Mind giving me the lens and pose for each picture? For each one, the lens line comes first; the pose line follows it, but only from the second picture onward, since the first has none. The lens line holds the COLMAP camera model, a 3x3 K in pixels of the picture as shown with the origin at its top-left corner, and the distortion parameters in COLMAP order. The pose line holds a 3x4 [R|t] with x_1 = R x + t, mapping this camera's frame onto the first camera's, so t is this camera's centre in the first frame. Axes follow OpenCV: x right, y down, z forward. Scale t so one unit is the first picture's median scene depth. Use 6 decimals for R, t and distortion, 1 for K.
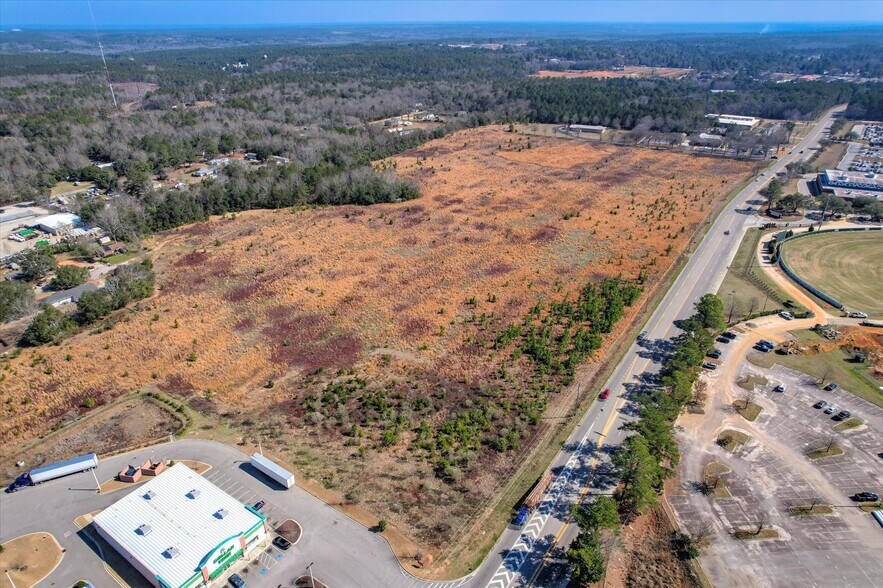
lens RADIAL K [[565.5, 0, 441.5], [0, 565.5, 294.0], [0, 0, 1]] dist [-0.075916, 0.067964]
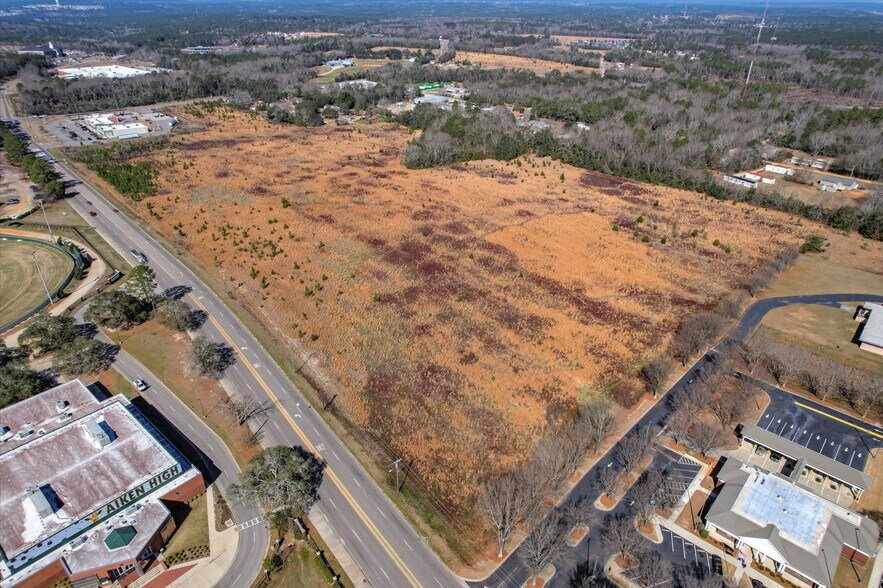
lens RADIAL K [[565.5, 0, 441.5], [0, 565.5, 294.0], [0, 0, 1]] dist [-0.075916, 0.067964]
pose [[-0.230998, 0.468832, -0.852547, 1.100362], [-0.439251, 0.731614, 0.521344, -0.667511], [0.868158, 0.494911, 0.036934, 1.325113]]
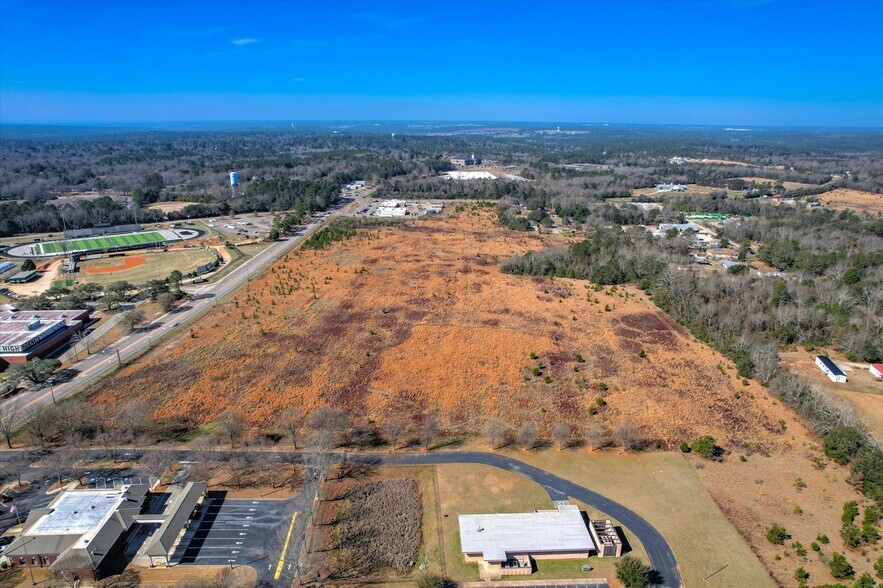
lens RADIAL K [[565.5, 0, 441.5], [0, 565.5, 294.0], [0, 0, 1]] dist [-0.075916, 0.067964]
pose [[-0.852028, 0.158082, -0.499058, 0.729467], [-0.233955, 0.737833, 0.633141, -0.956567], [0.468310, 0.656211, -0.591670, 1.916651]]
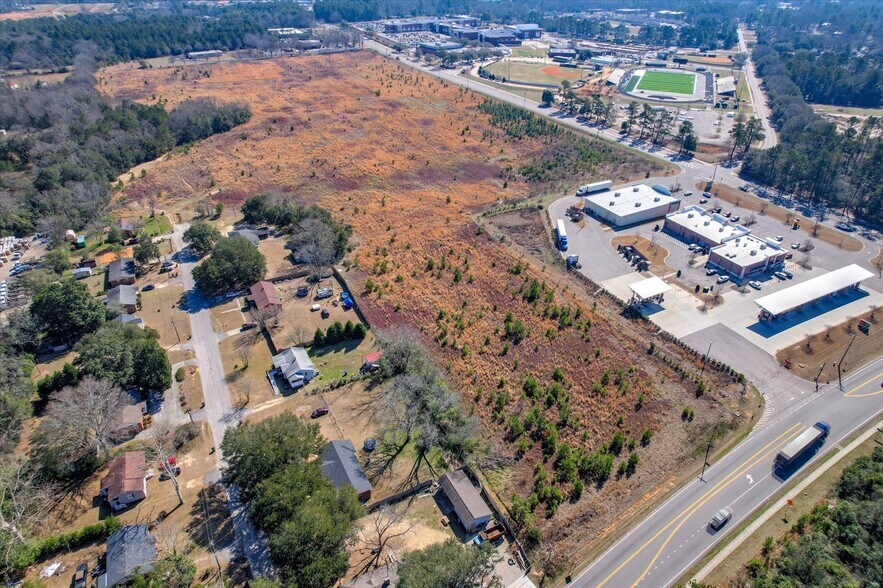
lens RADIAL K [[565.5, 0, 441.5], [0, 565.5, 294.0], [0, 0, 1]] dist [-0.075916, 0.067964]
pose [[0.466544, -0.457320, 0.757096, -0.967791], [0.388453, 0.874935, 0.289124, -0.048585], [-0.794633, 0.159207, 0.585843, 0.180709]]
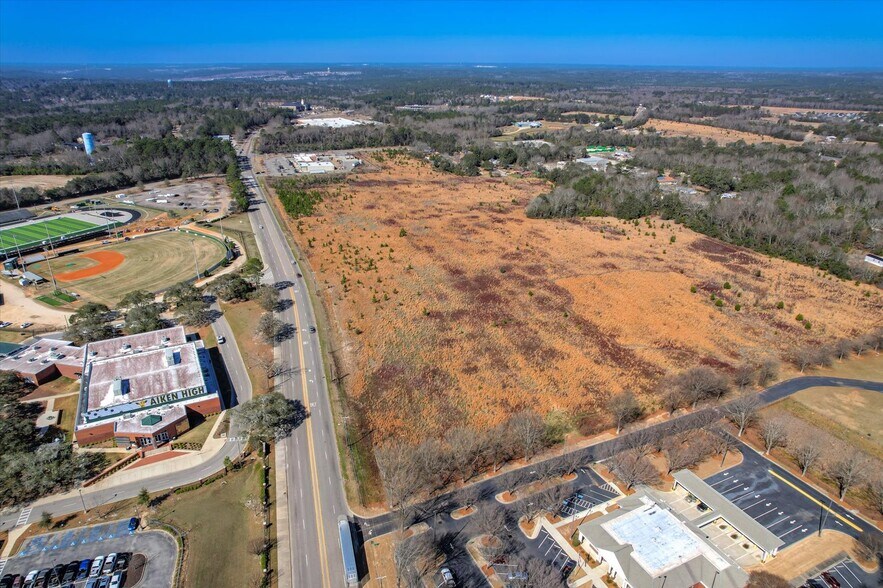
lens RADIAL K [[565.5, 0, 441.5], [0, 565.5, 294.0], [0, 0, 1]] dist [-0.075916, 0.067964]
pose [[-0.568499, 0.322486, -0.756843, 1.117306], [-0.366898, 0.724028, 0.584097, -0.764097], [0.736339, 0.609743, -0.293290, 1.519485]]
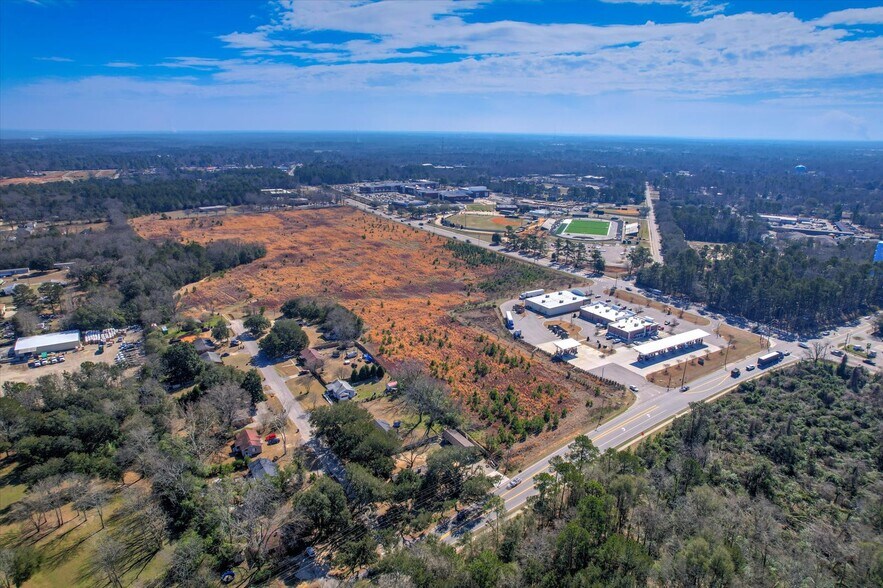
lens RADIAL K [[565.5, 0, 441.5], [0, 565.5, 294.0], [0, 0, 1]] dist [-0.075916, 0.067964]
pose [[0.397325, -0.249982, 0.882973, -1.275462], [0.394850, 0.915132, 0.081410, -0.027269], [-0.828388, 0.316296, 0.462310, 0.074837]]
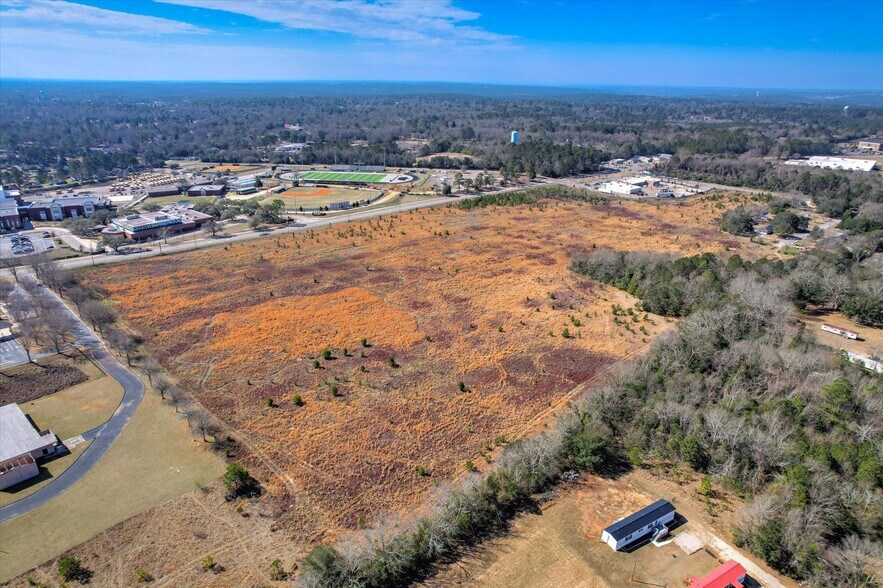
lens RADIAL K [[565.5, 0, 441.5], [0, 565.5, 294.0], [0, 0, 1]] dist [-0.075916, 0.067964]
pose [[-0.974581, -0.086208, 0.206785, -0.031869], [0.093866, 0.680958, 0.726282, -0.969450], [-0.203424, 0.727231, -0.655557, 1.968602]]
